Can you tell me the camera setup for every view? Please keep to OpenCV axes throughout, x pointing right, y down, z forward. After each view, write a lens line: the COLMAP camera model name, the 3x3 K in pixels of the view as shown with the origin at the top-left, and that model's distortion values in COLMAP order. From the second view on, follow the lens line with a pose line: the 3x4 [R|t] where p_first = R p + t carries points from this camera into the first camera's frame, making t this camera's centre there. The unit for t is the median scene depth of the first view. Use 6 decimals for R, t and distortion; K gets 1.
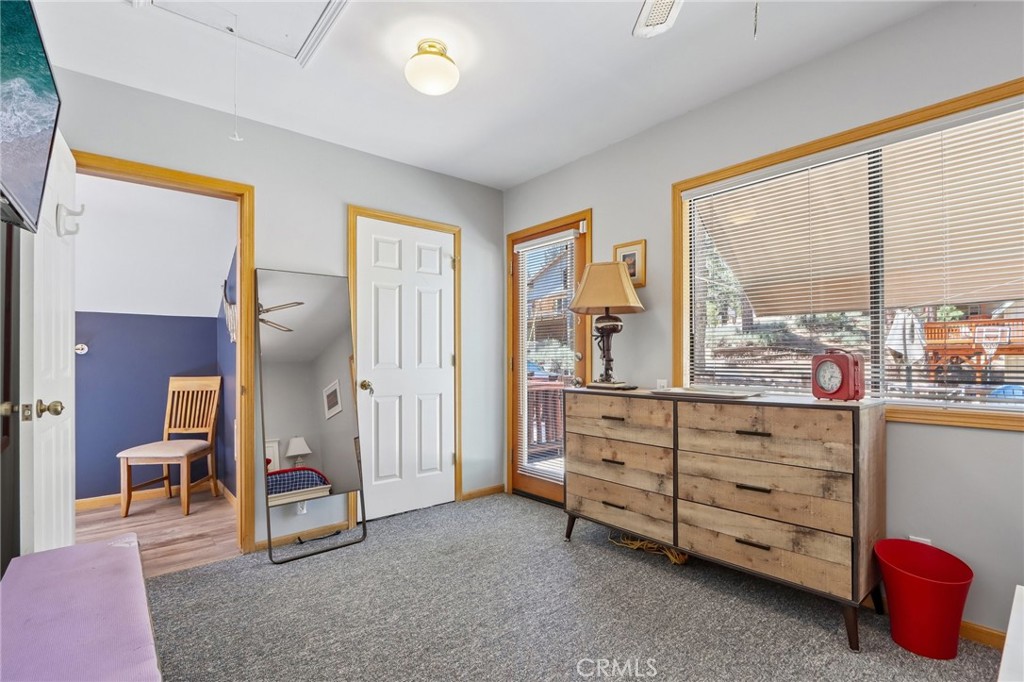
lens RADIAL K [[485.6, 0, 511.7], [0, 485.6, 355.2], [0, 0, 1]] dist [-0.001260, -0.000278]
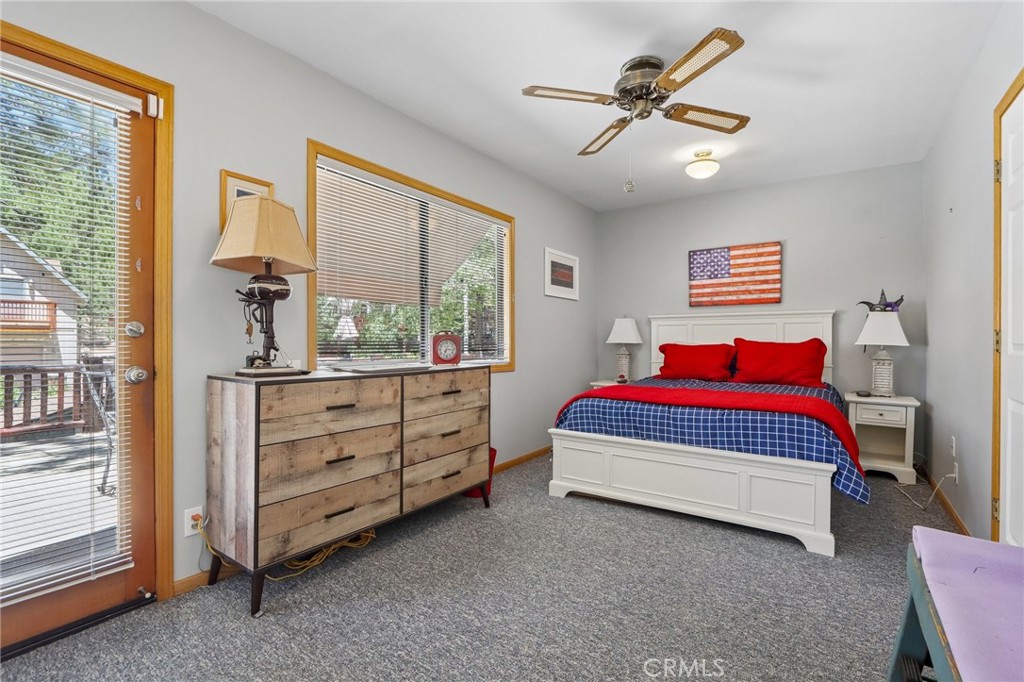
lens RADIAL K [[474.3, 0, 512.0], [0, 474.3, 341.0], [0, 0, 1]] dist [-0.000867, -0.000040]
pose [[-0.258709, 0.005235, 0.965941, -0.650544], [-0.009827, 0.999919, -0.008051, 0.021817], [-0.965905, -0.011575, -0.258637, 0.938264]]
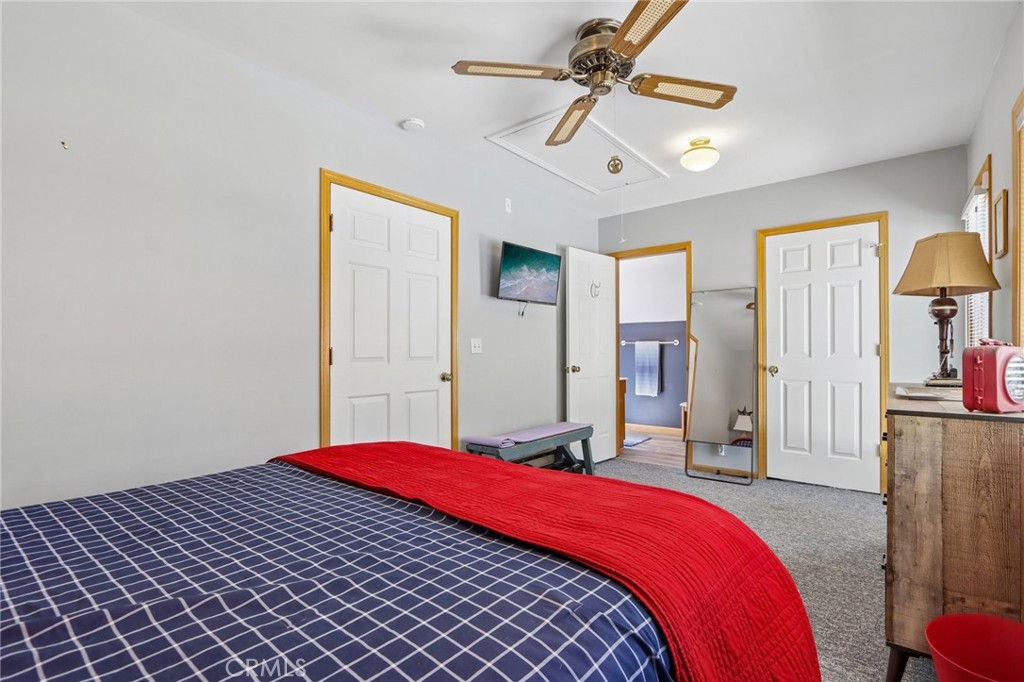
lens RADIAL K [[474.3, 0, 512.0], [0, 474.3, 341.0], [0, 0, 1]] dist [-0.000867, -0.000040]
pose [[0.179002, -0.013666, -0.983754, 0.971694], [0.013094, 0.999848, -0.011507, -0.008956], [0.983762, -0.010822, 0.179153, 0.145615]]
